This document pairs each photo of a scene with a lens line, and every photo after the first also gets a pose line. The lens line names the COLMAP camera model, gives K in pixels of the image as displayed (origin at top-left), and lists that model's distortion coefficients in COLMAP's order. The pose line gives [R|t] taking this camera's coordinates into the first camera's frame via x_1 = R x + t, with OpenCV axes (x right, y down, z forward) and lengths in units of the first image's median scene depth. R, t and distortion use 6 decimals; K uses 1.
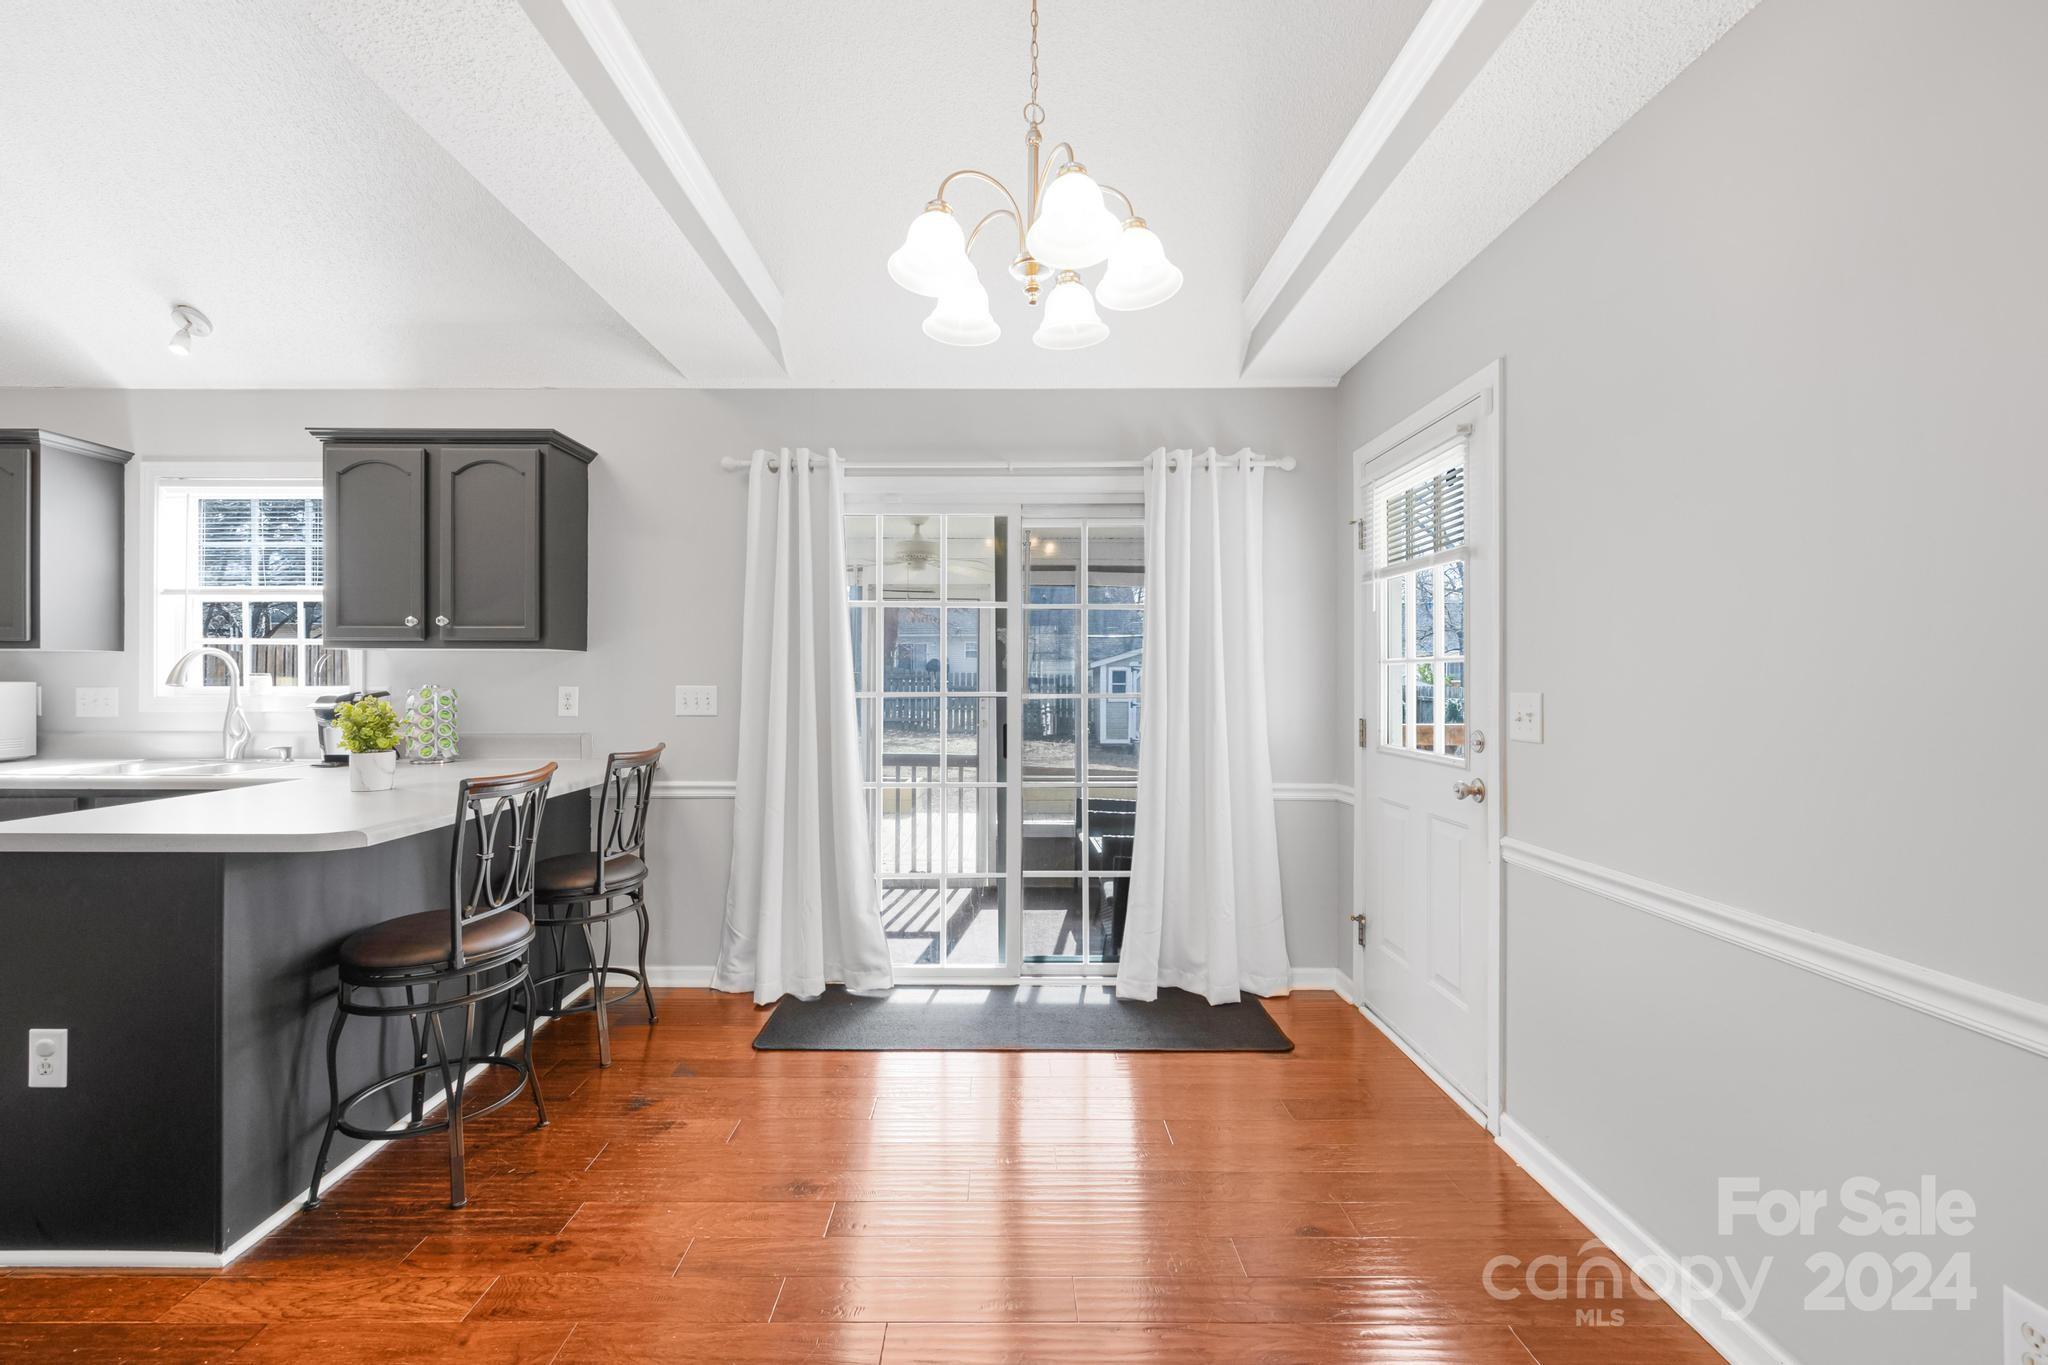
lens RADIAL K [[839.2, 0, 1036.8], [0, 839.2, 665.6], [0, 0, 1]] dist [0.000539, -0.000162]
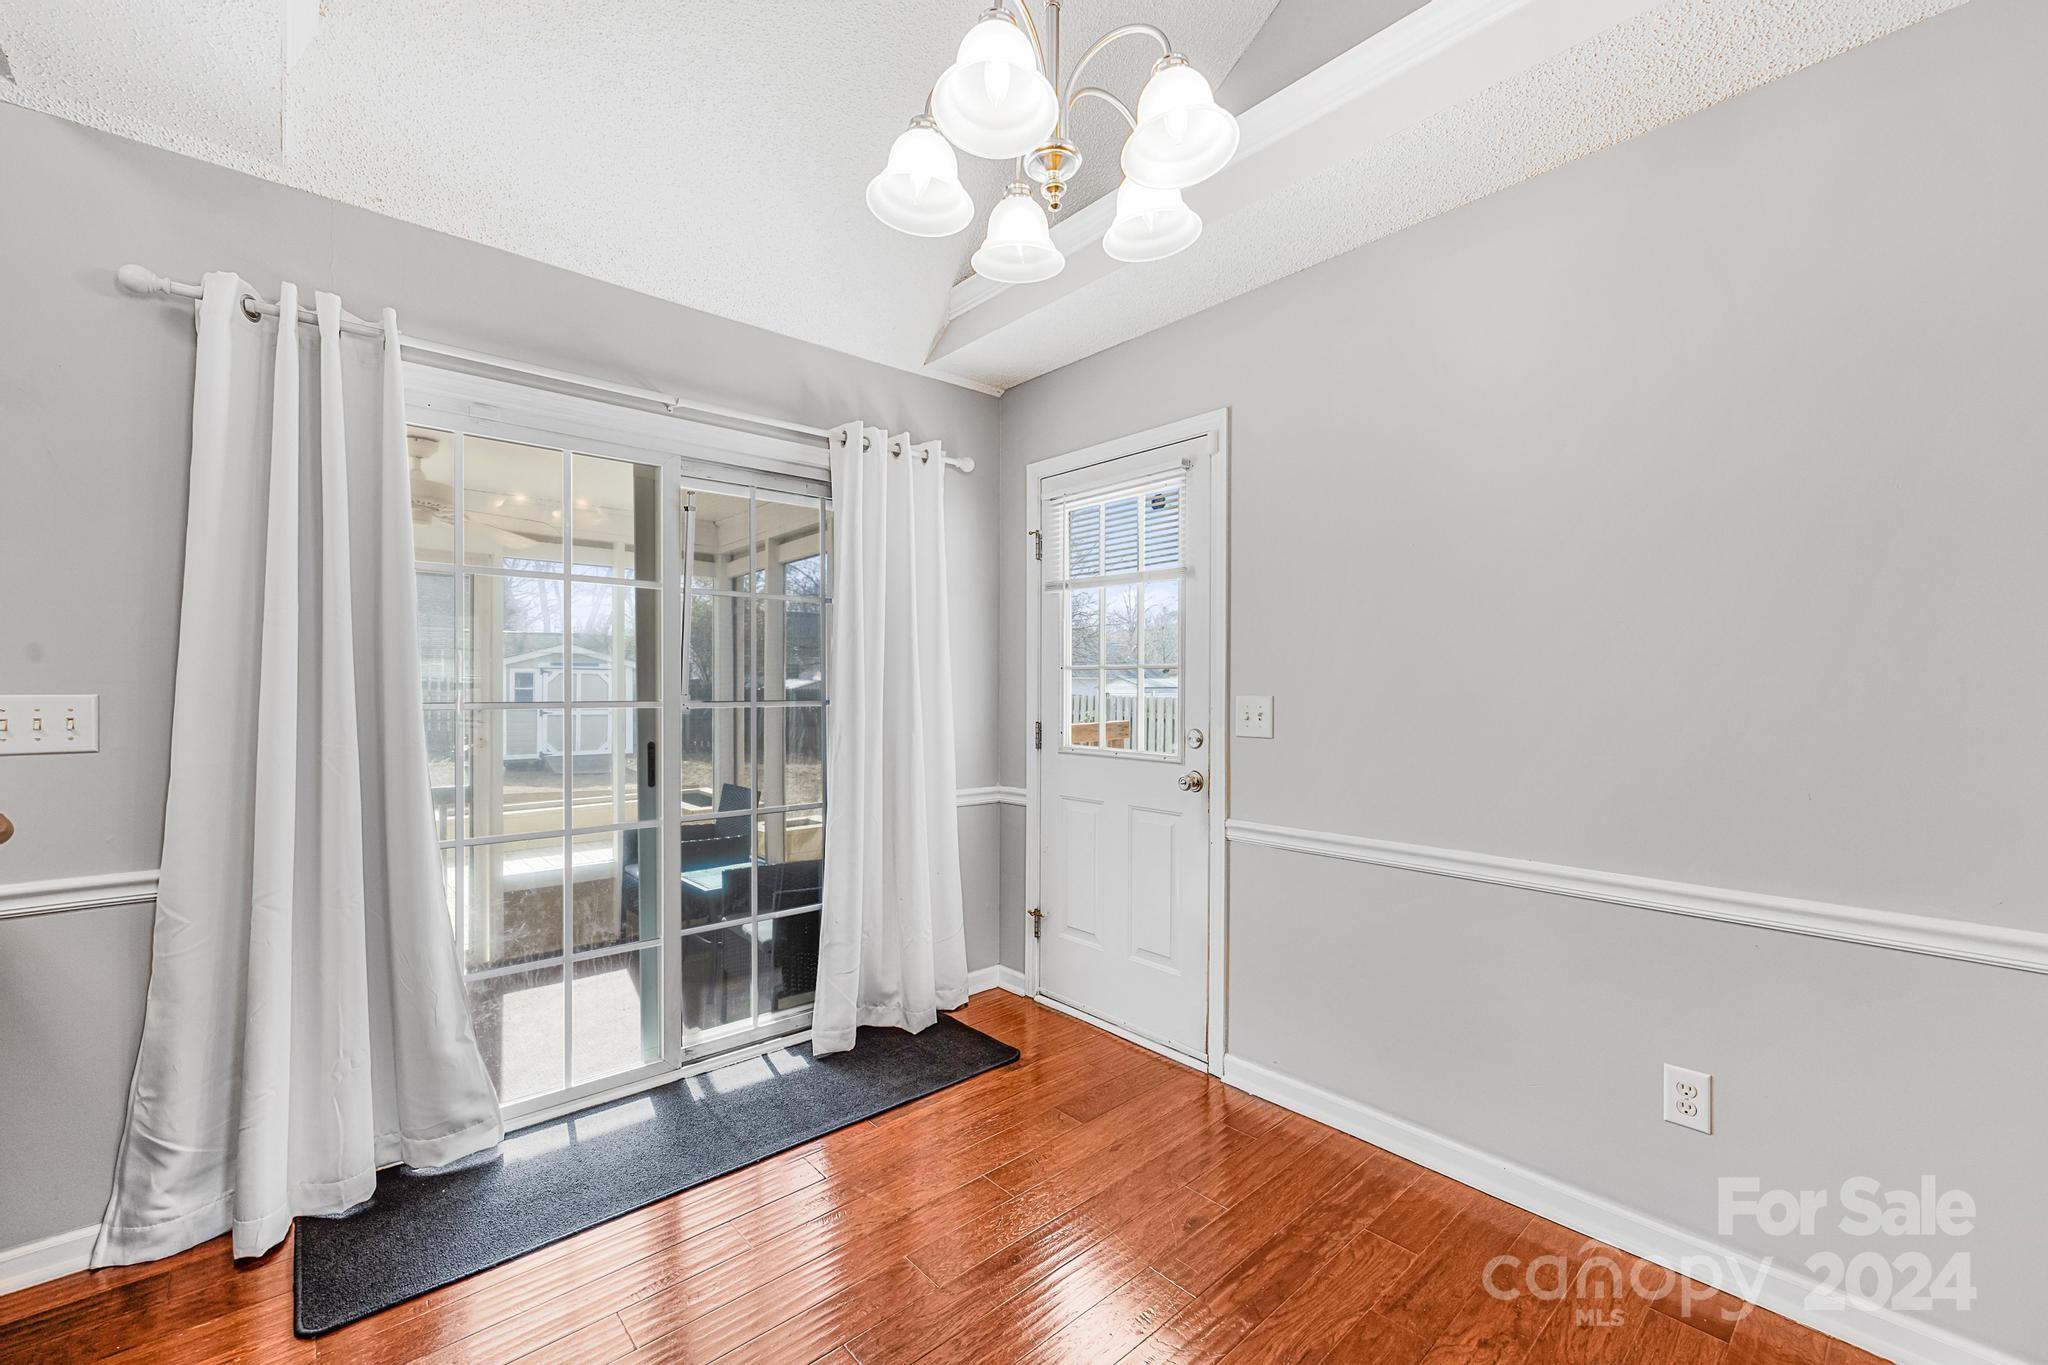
lens RADIAL K [[819.6, 0, 1024.0], [0, 819.6, 682.5], [0, 0, 1]] dist [0.001245, 0.000170]
pose [[0.753111, 0.002435, 0.657889, -0.293298], [-0.012515, 0.999865, 0.010626, 0.003816], [-0.657775, -0.016236, 0.753040, 0.238145]]
